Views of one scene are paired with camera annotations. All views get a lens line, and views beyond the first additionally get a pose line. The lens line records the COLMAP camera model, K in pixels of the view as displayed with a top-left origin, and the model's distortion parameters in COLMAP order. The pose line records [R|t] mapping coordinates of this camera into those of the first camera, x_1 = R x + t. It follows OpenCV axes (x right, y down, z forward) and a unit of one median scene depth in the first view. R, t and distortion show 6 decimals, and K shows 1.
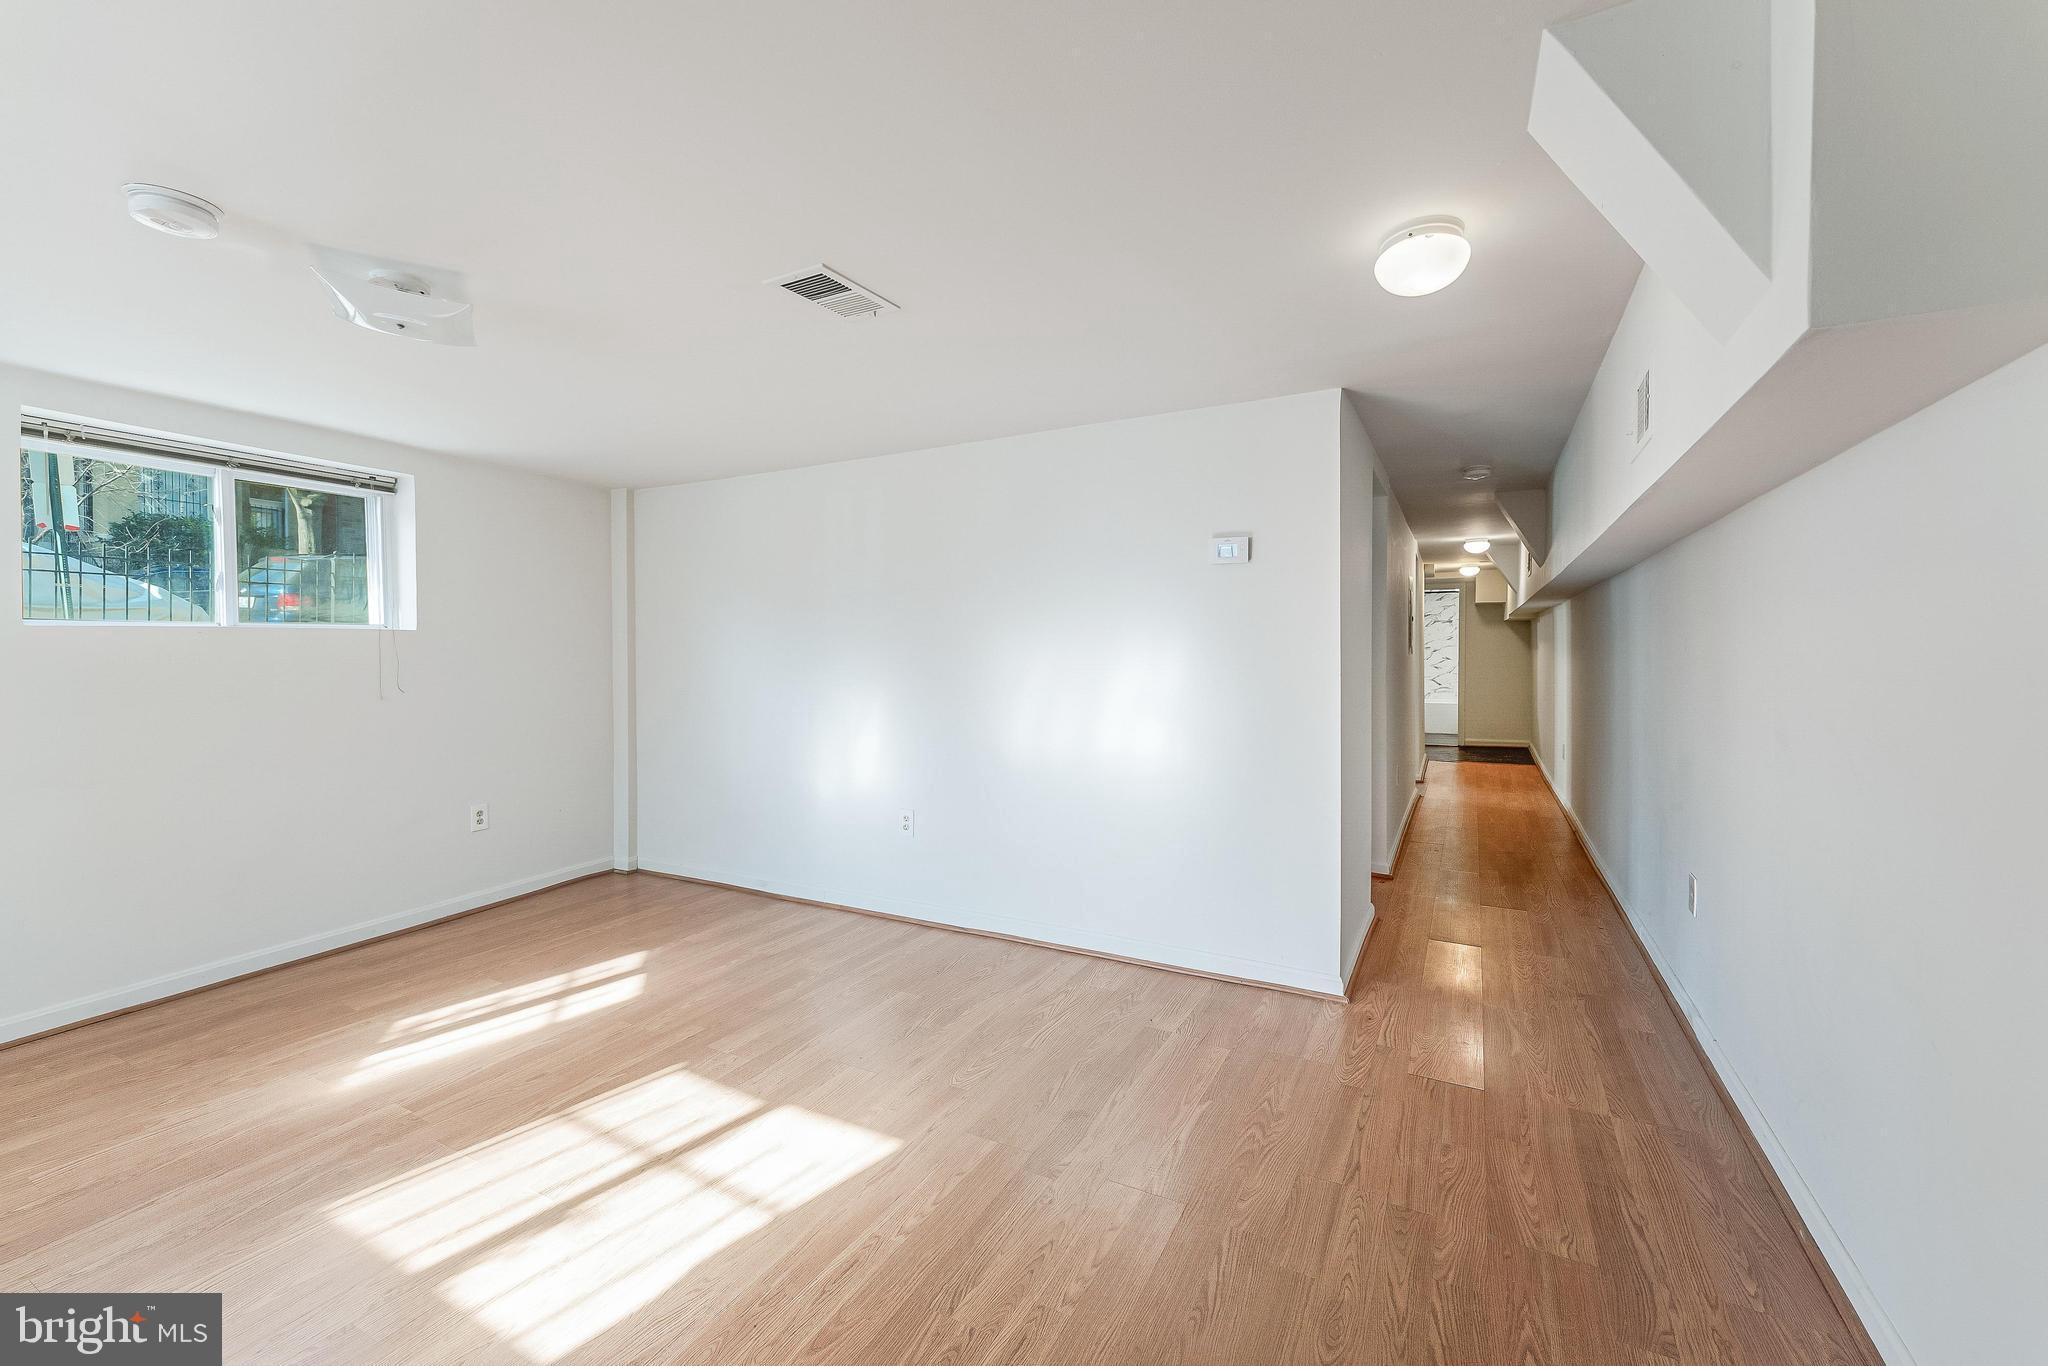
lens RADIAL K [[825.8, 0, 1027.7], [0, 825.8, 666.6], [0, 0, 1]] dist [0.014045, 0.000190]
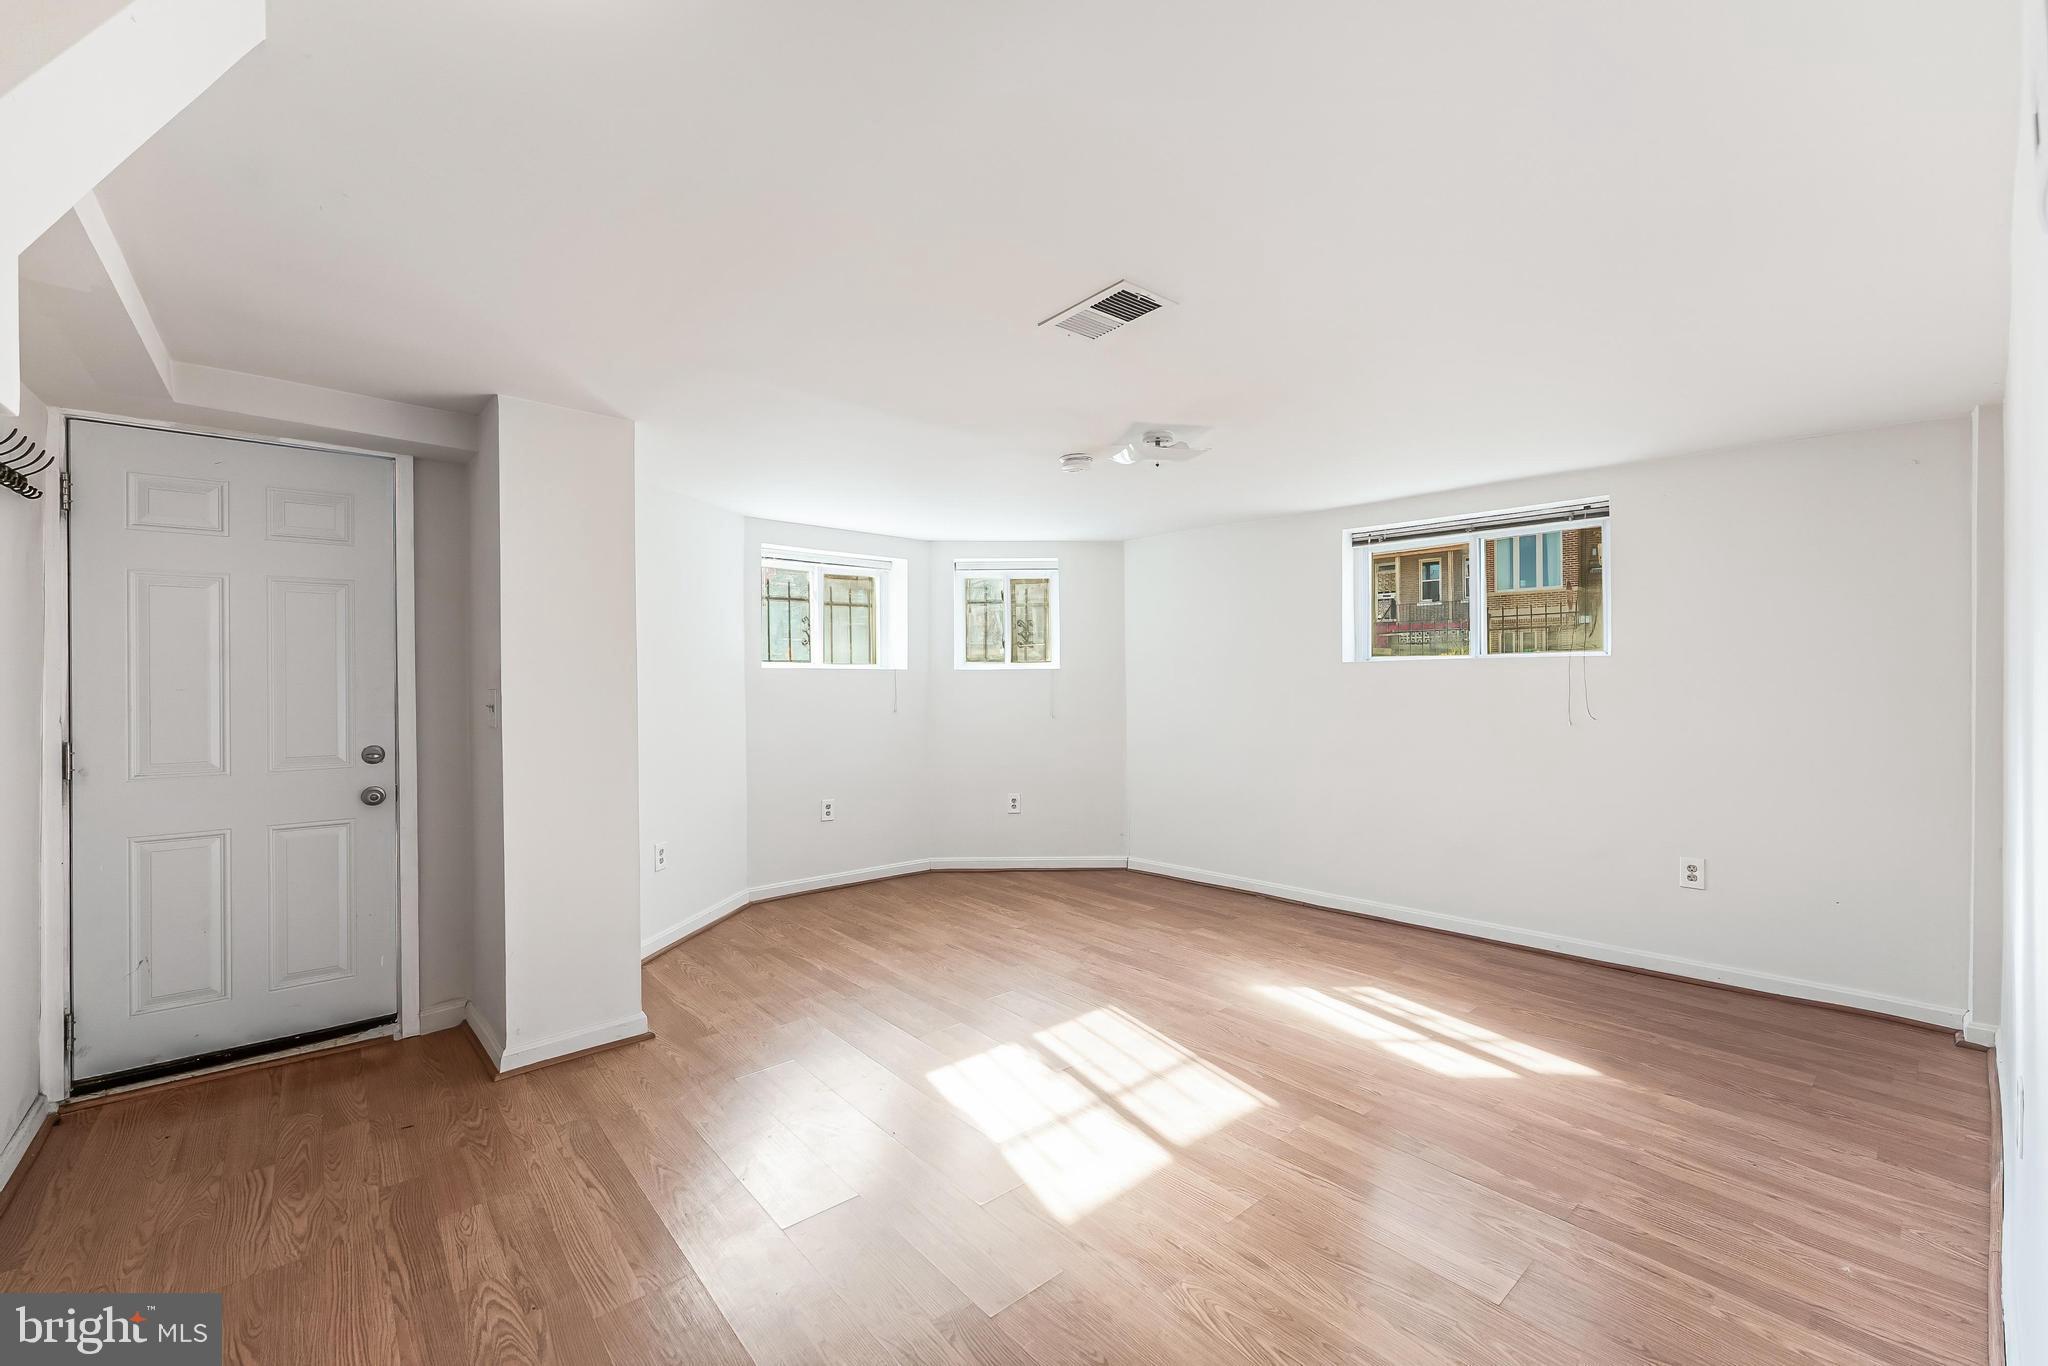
lens RADIAL K [[825.8, 0, 1028.9], [0, 825.8, 680.0], [0, 0, 1]] dist [0.014045, 0.000190]
pose [[-0.334246, 0.007887, -0.942453, 0.549478], [-0.013926, 0.999814, 0.013306, -0.026651], [0.942383, 0.017572, -0.334074, 0.956638]]
